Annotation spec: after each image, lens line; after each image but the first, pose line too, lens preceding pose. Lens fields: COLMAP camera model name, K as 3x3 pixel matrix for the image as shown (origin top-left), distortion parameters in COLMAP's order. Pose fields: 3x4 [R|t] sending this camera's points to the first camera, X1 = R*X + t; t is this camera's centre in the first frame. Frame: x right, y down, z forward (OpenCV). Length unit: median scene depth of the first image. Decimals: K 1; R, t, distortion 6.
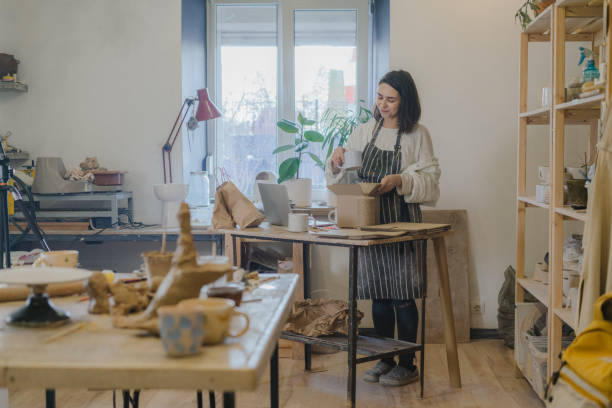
lens RADIAL K [[942.2, 0, 306.0], [0, 942.2, 204.0], [0, 0, 1]] dist [-0.012157, -0.079198]
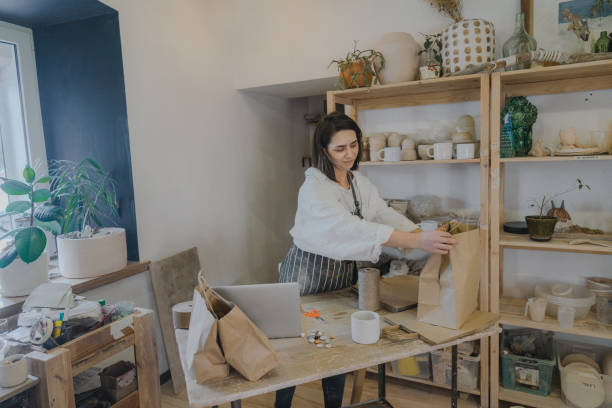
lens RADIAL K [[415.4, 0, 307.9], [0, 415.4, 205.2], [0, 0, 1]] dist [-0.001156, 0.002337]
pose [[0.404525, -0.126888, 0.905682, -0.263964], [0.089197, 0.991080, 0.099012, -0.096886], [-0.910167, 0.040731, 0.412235, 0.813643]]
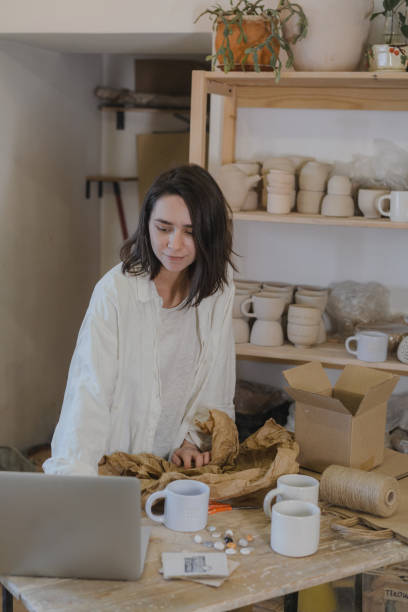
lens RADIAL K [[942.2, 0, 203.4], [0, 942.2, 321.4], [0, 0, 1]] dist [-0.012157, -0.079198]
pose [[0.222093, -0.169164, 0.960239, -0.363488], [0.020610, 0.985429, 0.168835, -0.127391], [-0.974808, -0.017706, 0.222343, 0.857271]]
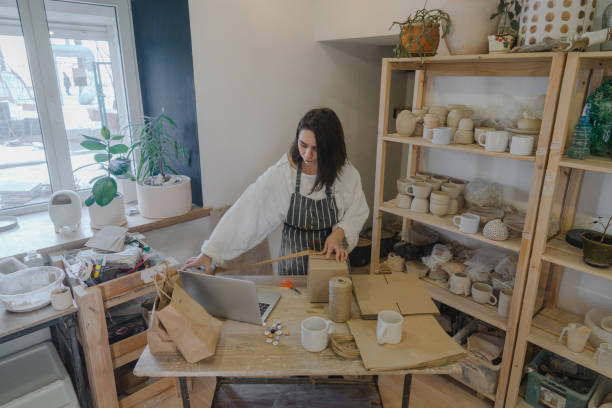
lens RADIAL K [[402.4, 0, 306.0], [0, 402.4, 204.0], [0, 0, 1]] dist [0.000305, 0.001955]
pose [[0.700726, -0.214105, 0.680546, -0.179496], [0.034400, 0.962936, 0.267526, -0.148628], [-0.712601, -0.164052, 0.682120, 0.722128]]
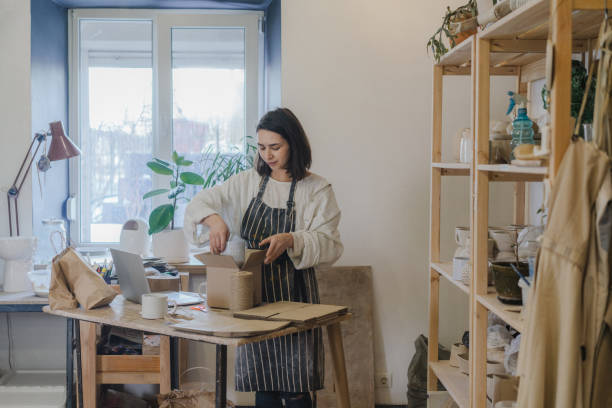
lens RADIAL K [[942.2, 0, 306.0], [0, 942.2, 204.0], [0, 0, 1]] dist [-0.012157, -0.079198]
pose [[0.995958, -0.000321, 0.089822, 0.042378], [0.000743, 0.999989, -0.004663, -0.055644], [-0.089819, 0.004711, 0.995947, 0.188086]]
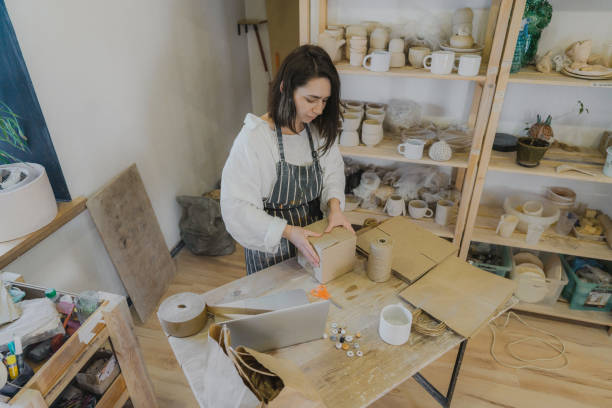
lens RADIAL K [[402.6, 0, 306.6], [0, 402.6, 206.5], [0, 0, 1]] dist [0.000317, 0.001399]
pose [[0.203456, -0.497303, 0.843383, -0.187034], [0.061272, 0.866179, 0.495964, -0.175268], [-0.977165, -0.049231, 0.206700, 0.904836]]
